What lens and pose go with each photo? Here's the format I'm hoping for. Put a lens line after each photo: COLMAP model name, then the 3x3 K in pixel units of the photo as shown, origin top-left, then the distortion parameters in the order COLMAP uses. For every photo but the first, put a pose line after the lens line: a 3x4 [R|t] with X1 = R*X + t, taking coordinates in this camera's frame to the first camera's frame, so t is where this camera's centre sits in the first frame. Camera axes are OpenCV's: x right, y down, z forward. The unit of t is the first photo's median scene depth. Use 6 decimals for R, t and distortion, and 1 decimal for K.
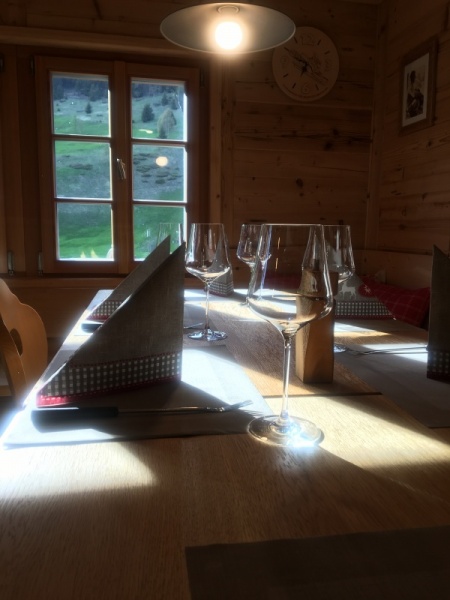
lens RADIAL K [[502.1, 0, 225.0], [0, 502.1, 300.0], [0, 0, 1]] dist [0.066656, -0.098611]
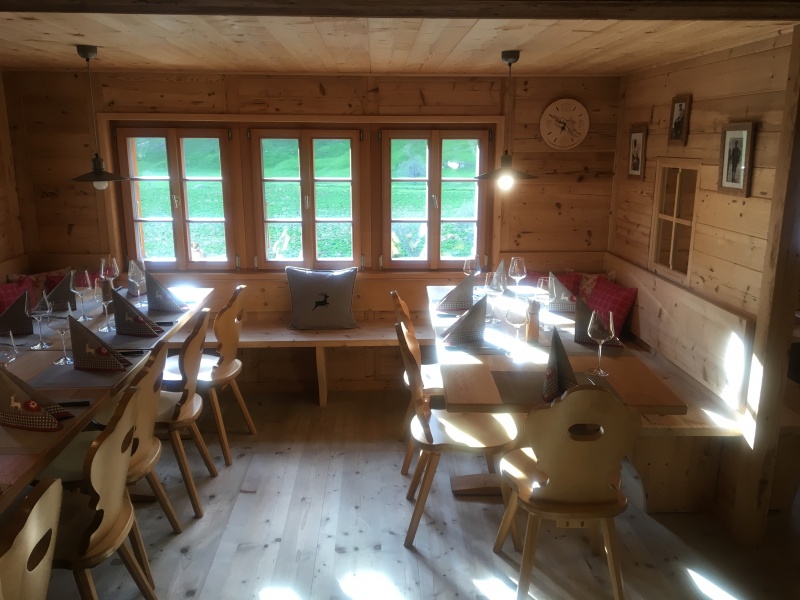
lens RADIAL K [[669.5, 0, 396.7], [0, 669.5, 298.9], [0, 0, 1]] dist [0.066656, -0.098611]
pose [[0.986878, 0.026116, -0.159339, 0.009300], [-0.011467, 0.995677, 0.092177, -0.148978], [0.161057, -0.089140, 0.982911, -0.994588]]
